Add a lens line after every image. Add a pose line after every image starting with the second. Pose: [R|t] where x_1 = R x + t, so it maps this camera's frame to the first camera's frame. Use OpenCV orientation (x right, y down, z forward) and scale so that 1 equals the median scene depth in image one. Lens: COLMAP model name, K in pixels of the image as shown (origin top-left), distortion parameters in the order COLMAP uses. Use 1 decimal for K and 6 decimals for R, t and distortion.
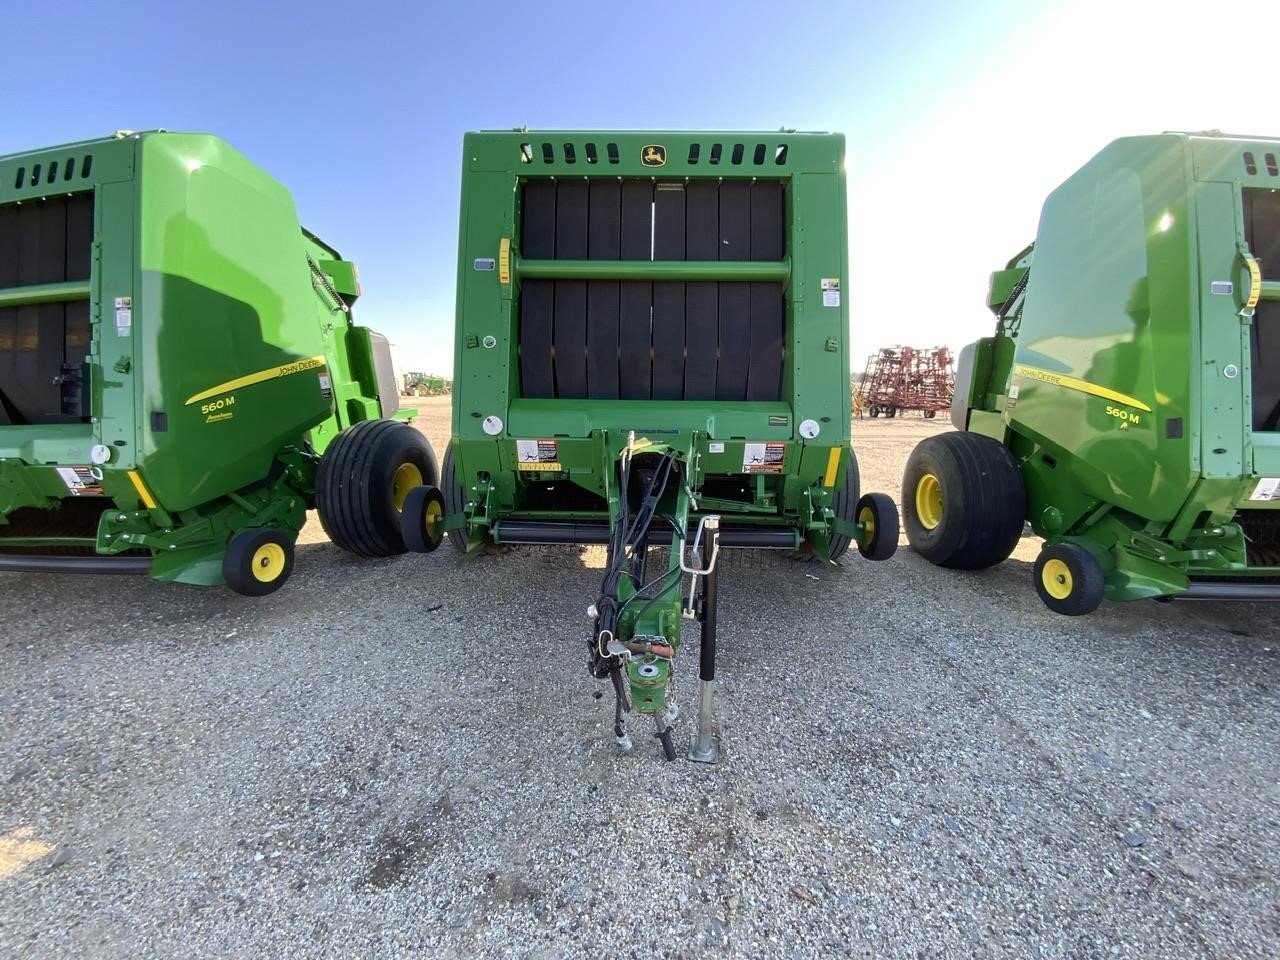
lens RADIAL K [[517.1, 0, 640.8], [0, 517.1, 479.0], [0, 0, 1]] dist [0.017257, -0.016626]
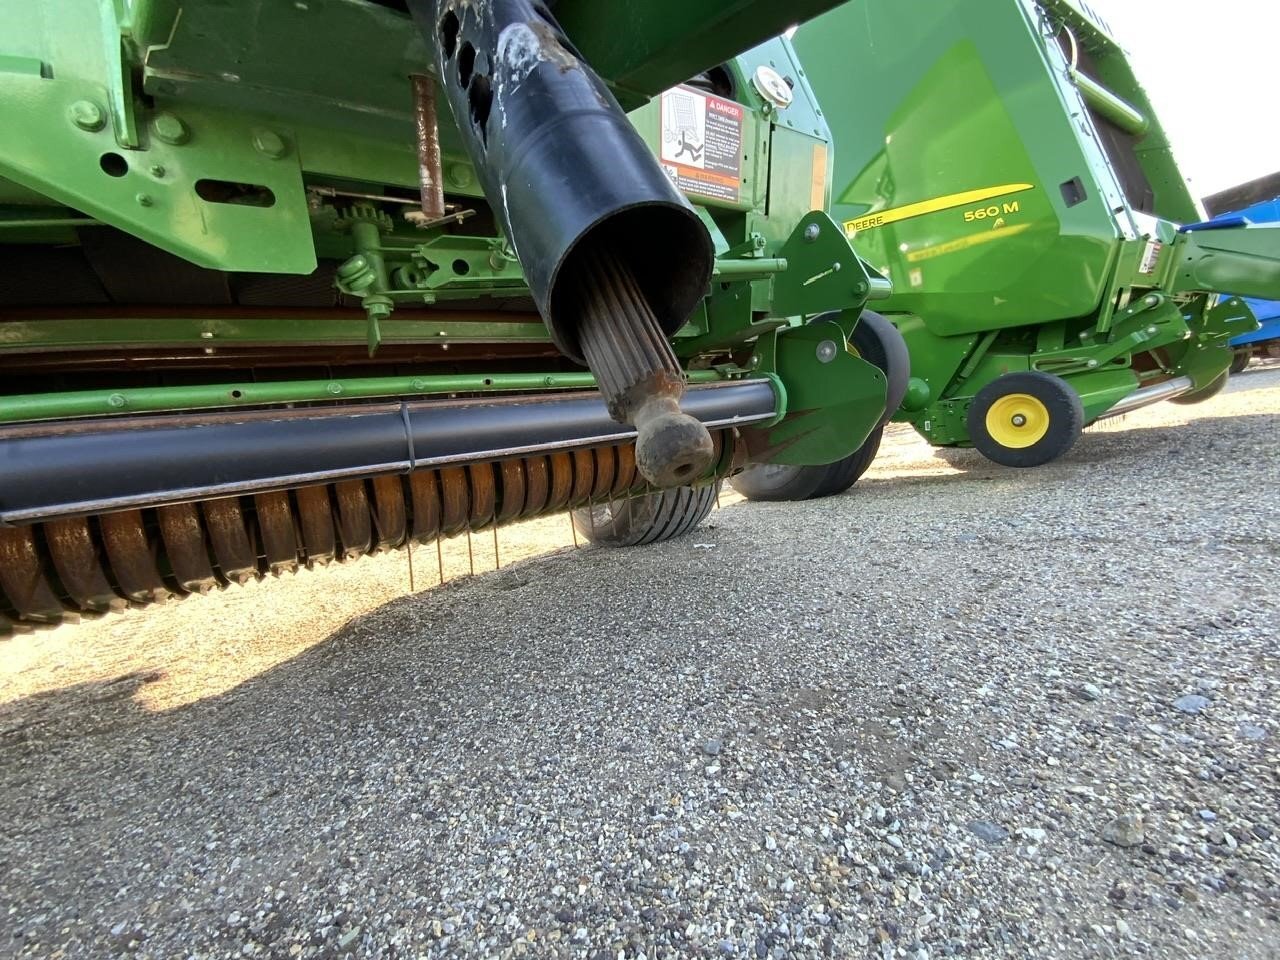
lens RADIAL K [[517.1, 0, 640.8], [0, 517.1, 479.0], [0, 0, 1]] dist [0.017257, -0.016626]
pose [[0.796498, -0.179696, 0.577322, -0.080515], [0.278736, 0.956432, -0.086861, 0.309441], [-0.536560, 0.230105, 0.811884, 1.170925]]
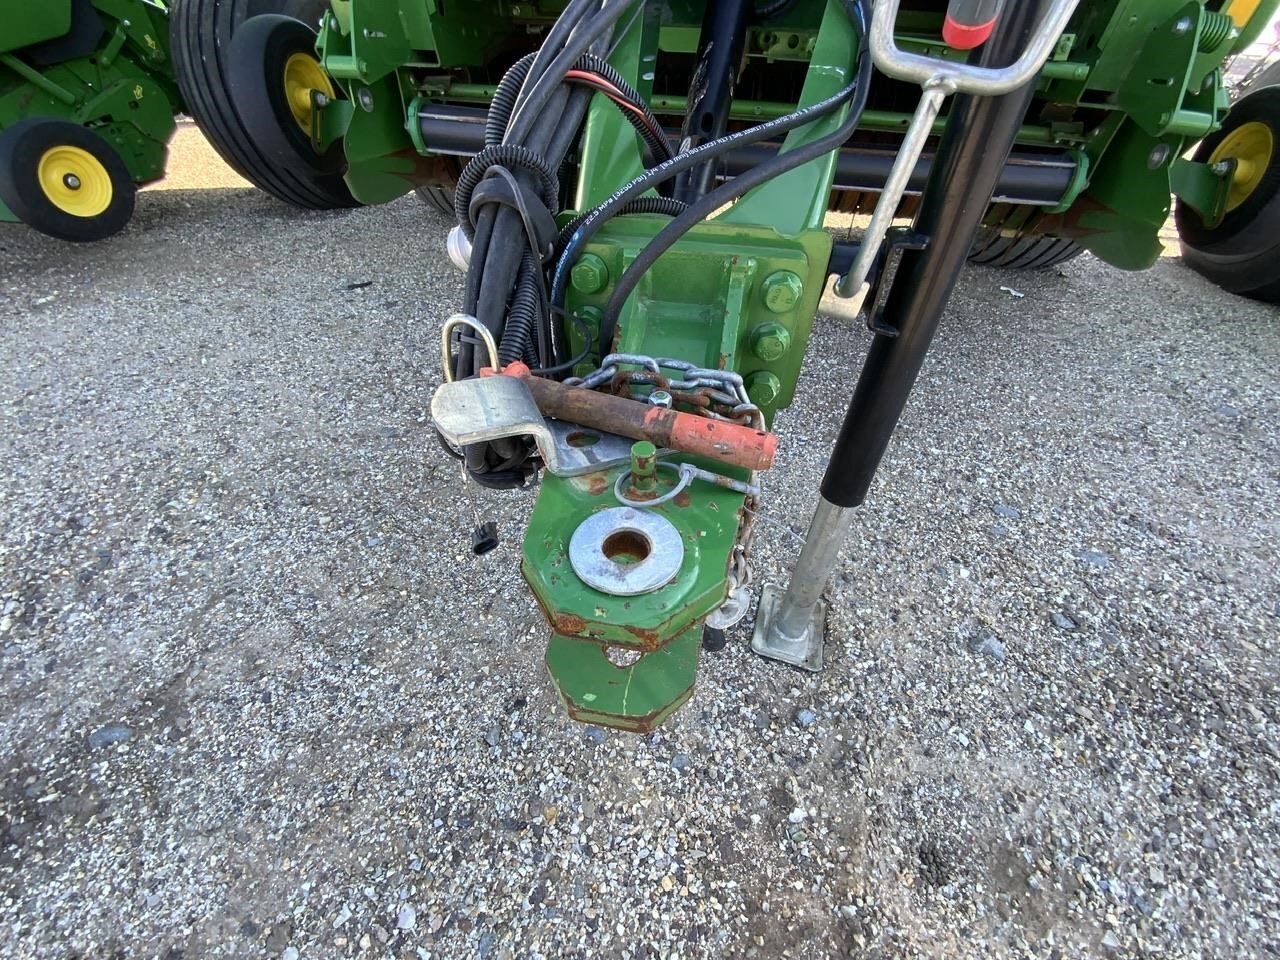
lens RADIAL K [[517.1, 0, 640.8], [0, 517.1, 479.0], [0, 0, 1]] dist [0.017257, -0.016626]
pose [[0.987321, 0.120175, -0.103703, 0.030234], [-0.052969, 0.865301, 0.498446, 0.221033], [0.149636, -0.486634, 0.860696, 0.733041]]
